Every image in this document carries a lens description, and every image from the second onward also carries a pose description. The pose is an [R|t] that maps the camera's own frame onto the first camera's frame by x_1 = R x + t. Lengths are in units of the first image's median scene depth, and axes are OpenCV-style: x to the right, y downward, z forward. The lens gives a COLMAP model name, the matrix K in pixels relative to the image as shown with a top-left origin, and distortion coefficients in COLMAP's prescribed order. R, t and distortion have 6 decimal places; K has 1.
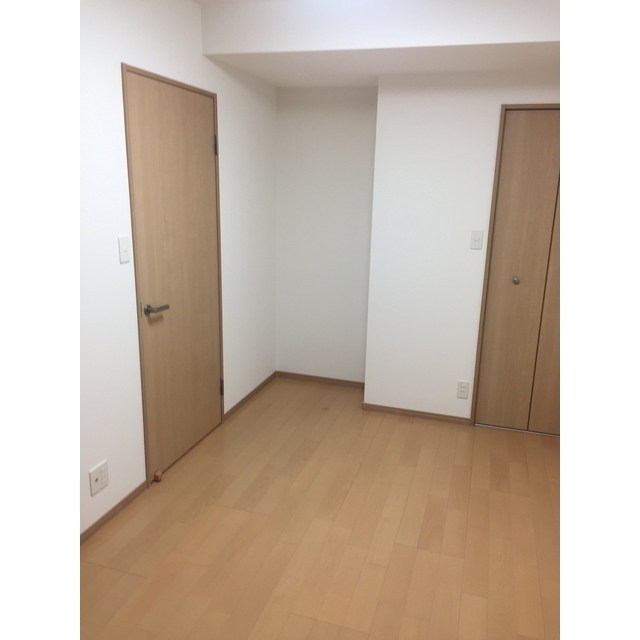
lens RADIAL K [[555.3, 0, 324.1], [0, 555.3, 318.8], [0, 0, 1]] dist [0.046640, -0.007808]
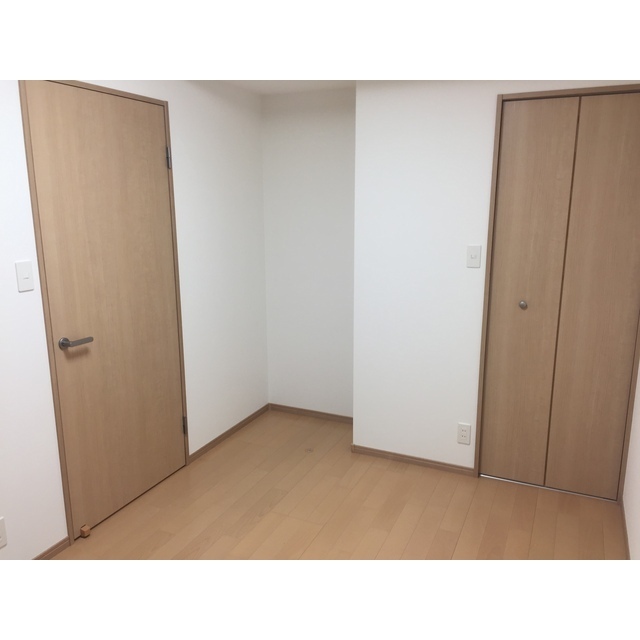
lens RADIAL K [[546.7, 0, 320.0], [0, 546.7, 320.0], [0, 0, 1]] dist [0.080972, -0.116970]
pose [[0.990317, -0.003151, -0.138788, 0.158892], [-0.000831, 0.999590, -0.028630, -0.022210], [0.138821, 0.028468, 0.989908, 0.148208]]
